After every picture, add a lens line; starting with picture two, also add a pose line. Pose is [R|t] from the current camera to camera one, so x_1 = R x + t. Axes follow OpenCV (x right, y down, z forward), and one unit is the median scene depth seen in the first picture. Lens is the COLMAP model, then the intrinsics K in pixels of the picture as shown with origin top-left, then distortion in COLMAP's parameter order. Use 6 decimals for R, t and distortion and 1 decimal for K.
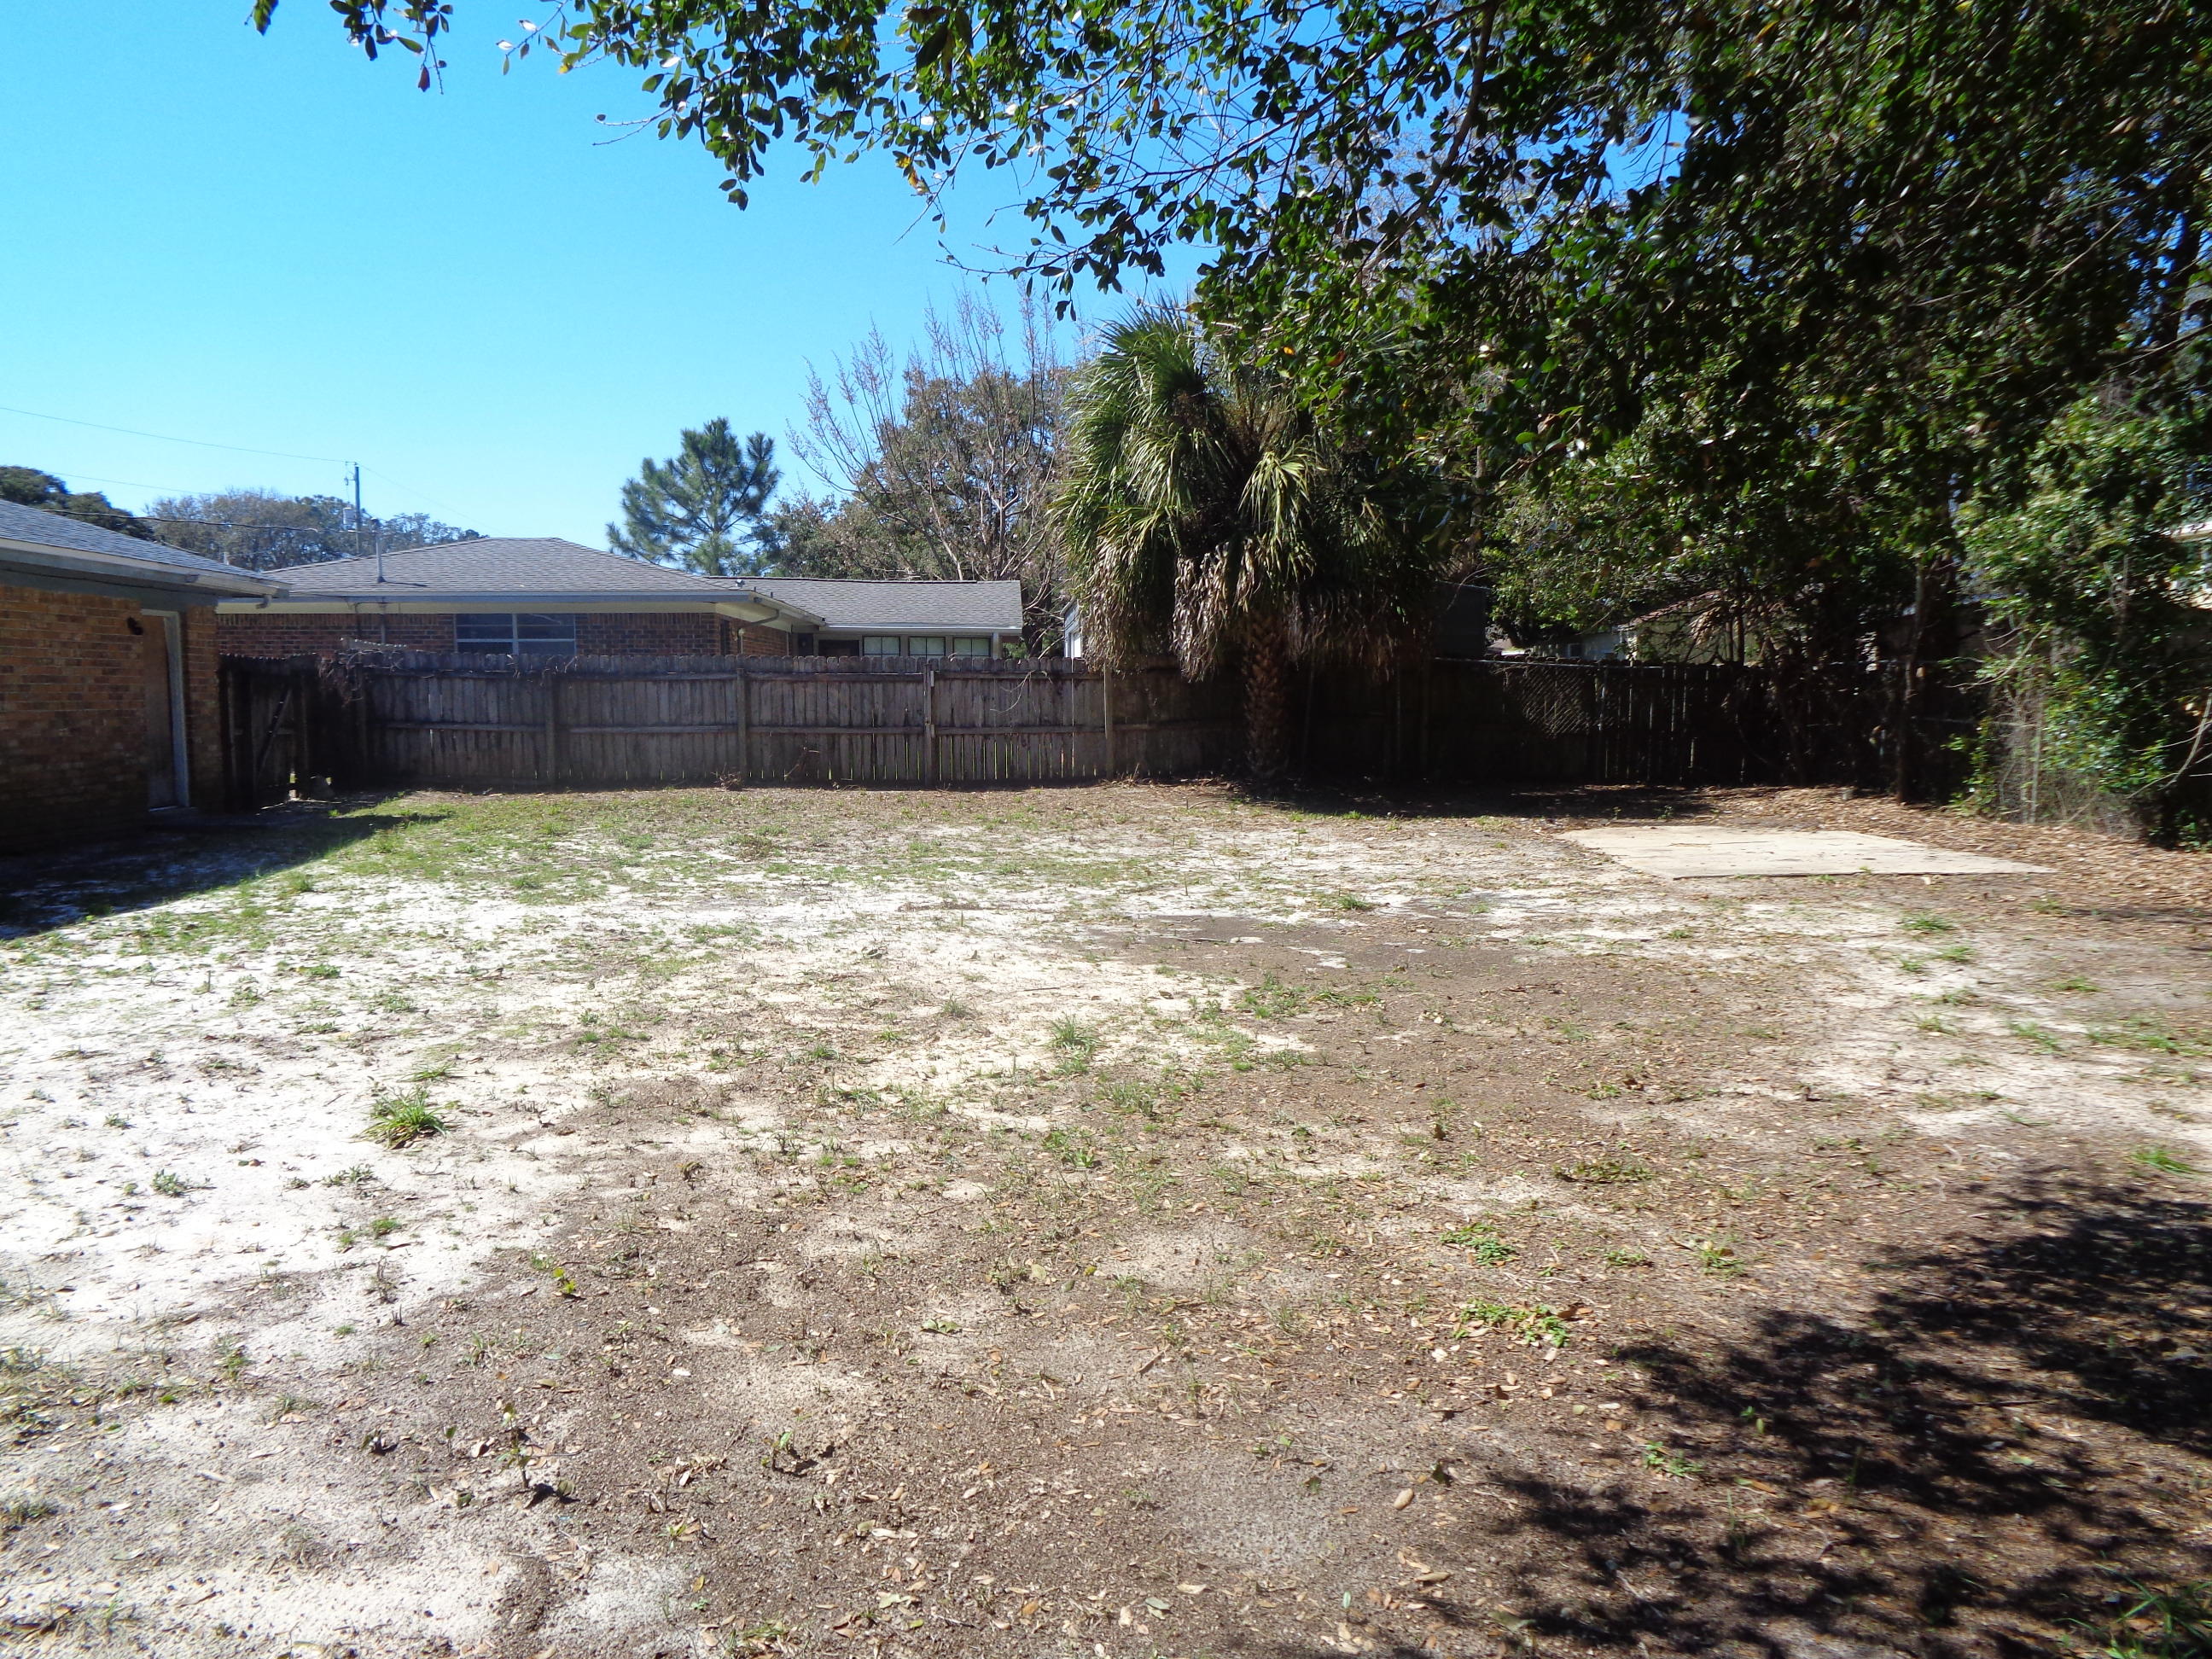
lens RADIAL K [[1653.2, 0, 1113.6], [0, 1653.2, 824.8], [0, 0, 1]] dist [-0.003270, 0.004171]
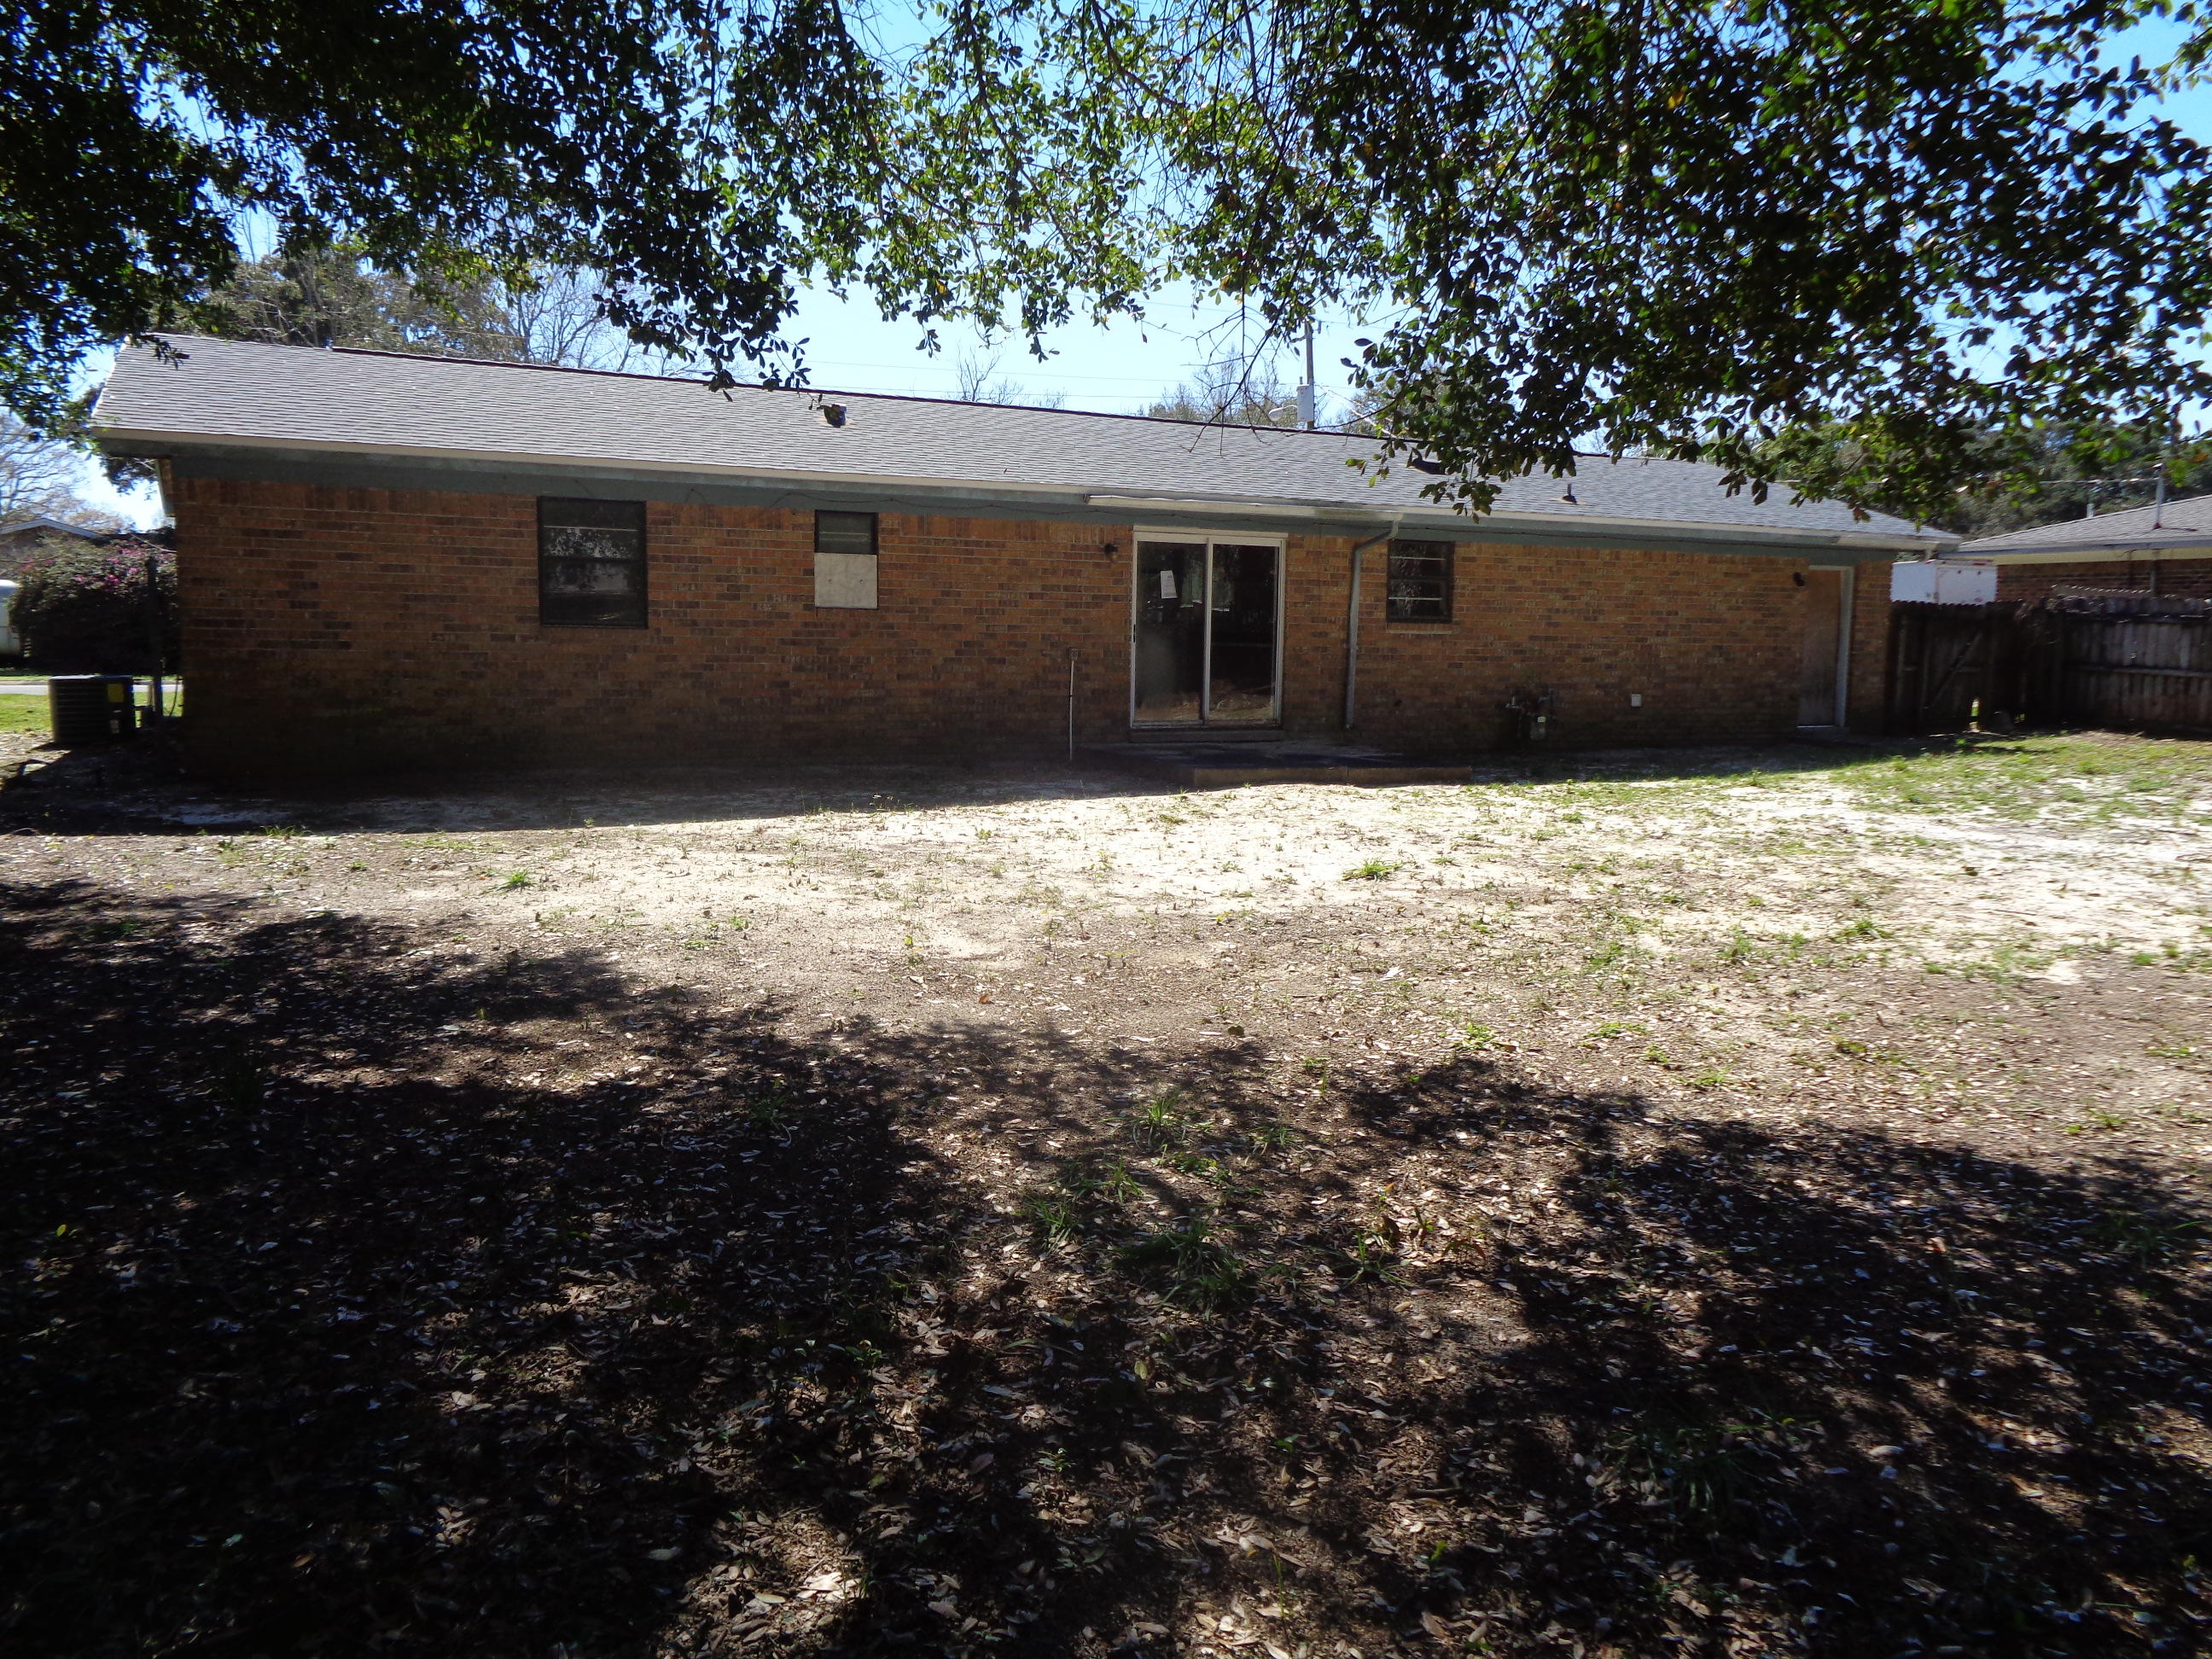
lens RADIAL K [[1699.1, 0, 1102.2], [0, 1699.1, 831.6], [0, 0, 1]] dist [-0.003450, -0.004744]
pose [[0.371113, 0.116894, -0.921201, 1.502687], [-0.087927, 0.992011, 0.090457, 0.001821], [0.924415, 0.047428, 0.378427, 0.089653]]
